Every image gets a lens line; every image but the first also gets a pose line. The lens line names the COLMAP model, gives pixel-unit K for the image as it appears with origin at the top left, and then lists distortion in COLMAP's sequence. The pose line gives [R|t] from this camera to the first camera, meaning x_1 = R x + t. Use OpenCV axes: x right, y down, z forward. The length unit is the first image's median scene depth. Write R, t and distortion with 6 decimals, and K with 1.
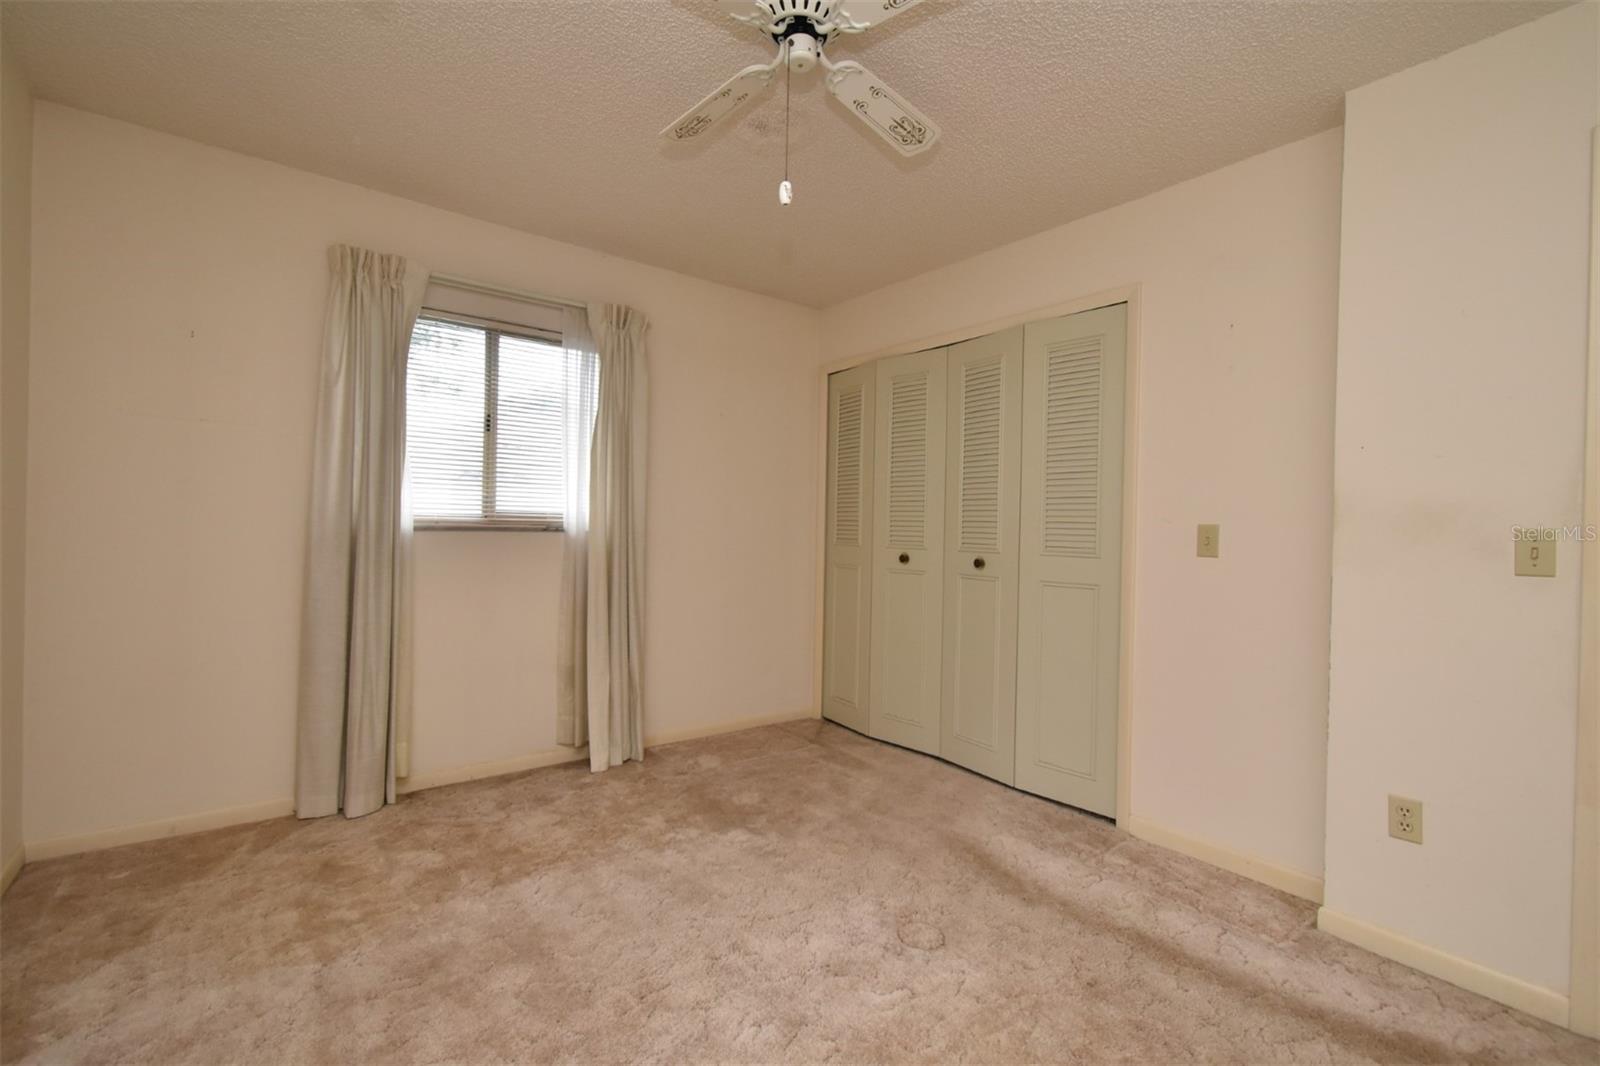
lens RADIAL K [[695.3, 0, 800.0], [0, 695.3, 533.0], [0, 0, 1]] dist [-0.001322, -0.000435]
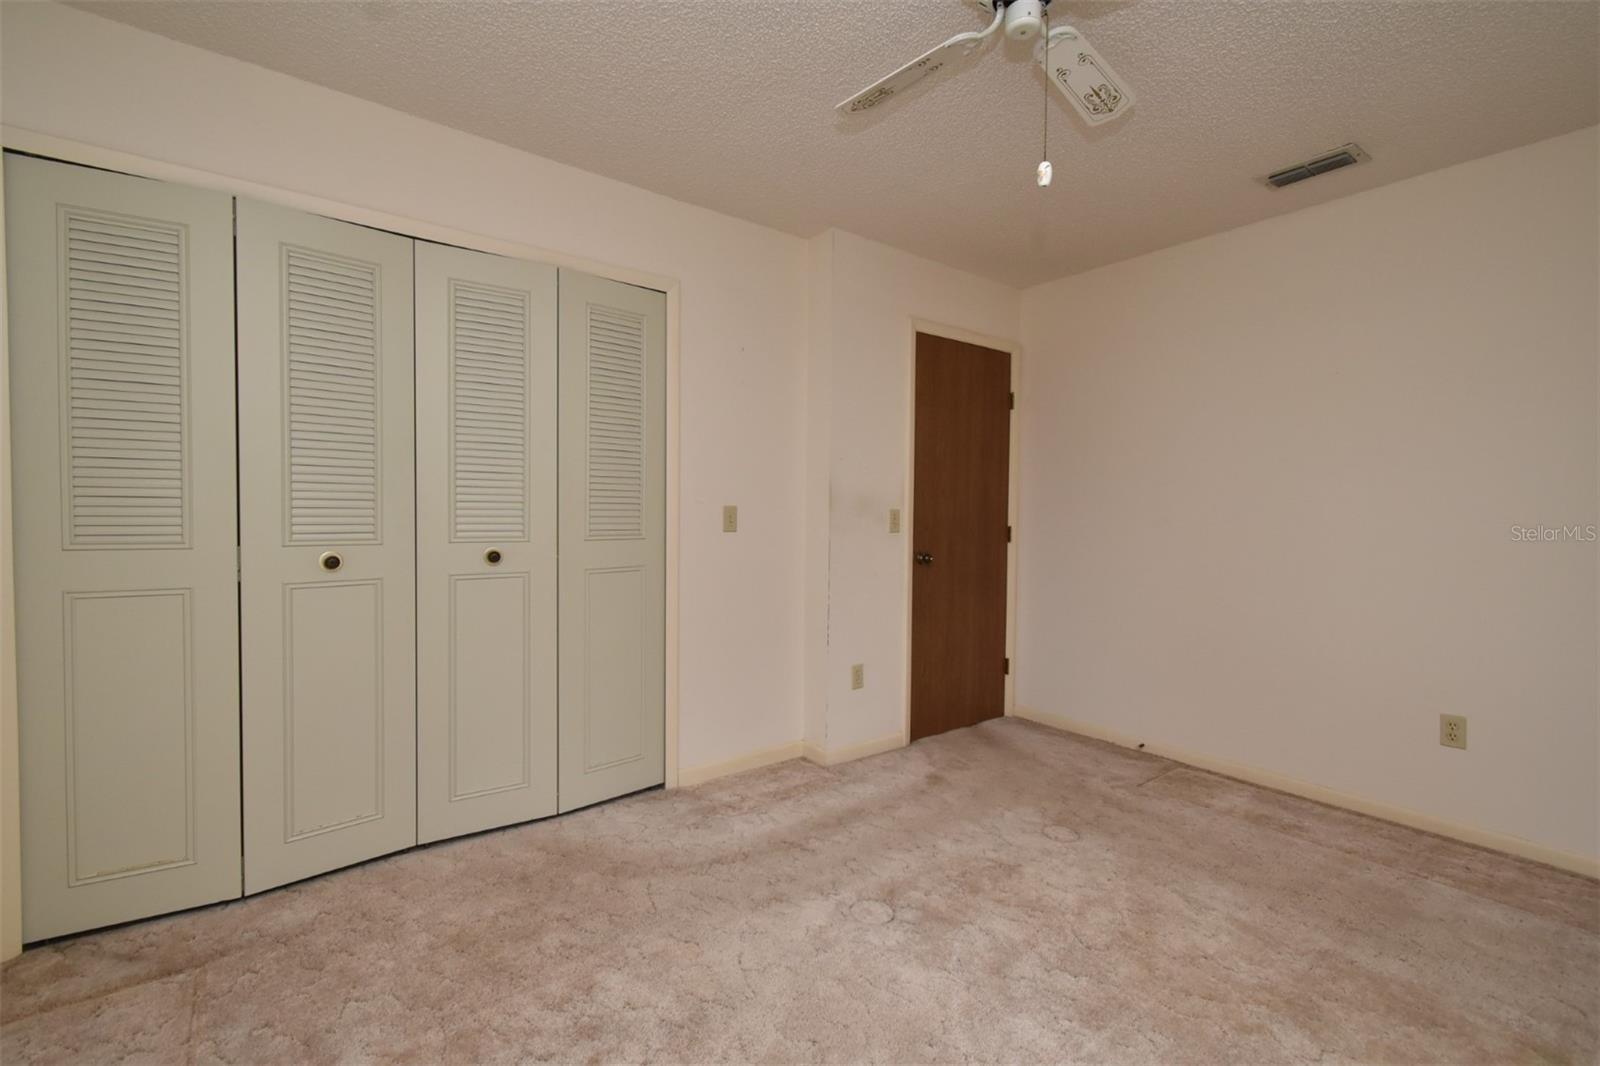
lens RADIAL K [[695.3, 0, 800.0], [0, 695.3, 533.0], [0, 0, 1]] dist [-0.001322, -0.000435]
pose [[0.009184, -0.054526, 0.998470, -0.580217], [0.000350, 0.998512, 0.054525, -0.028063], [-0.999958, -0.000152, 0.009189, 0.771913]]
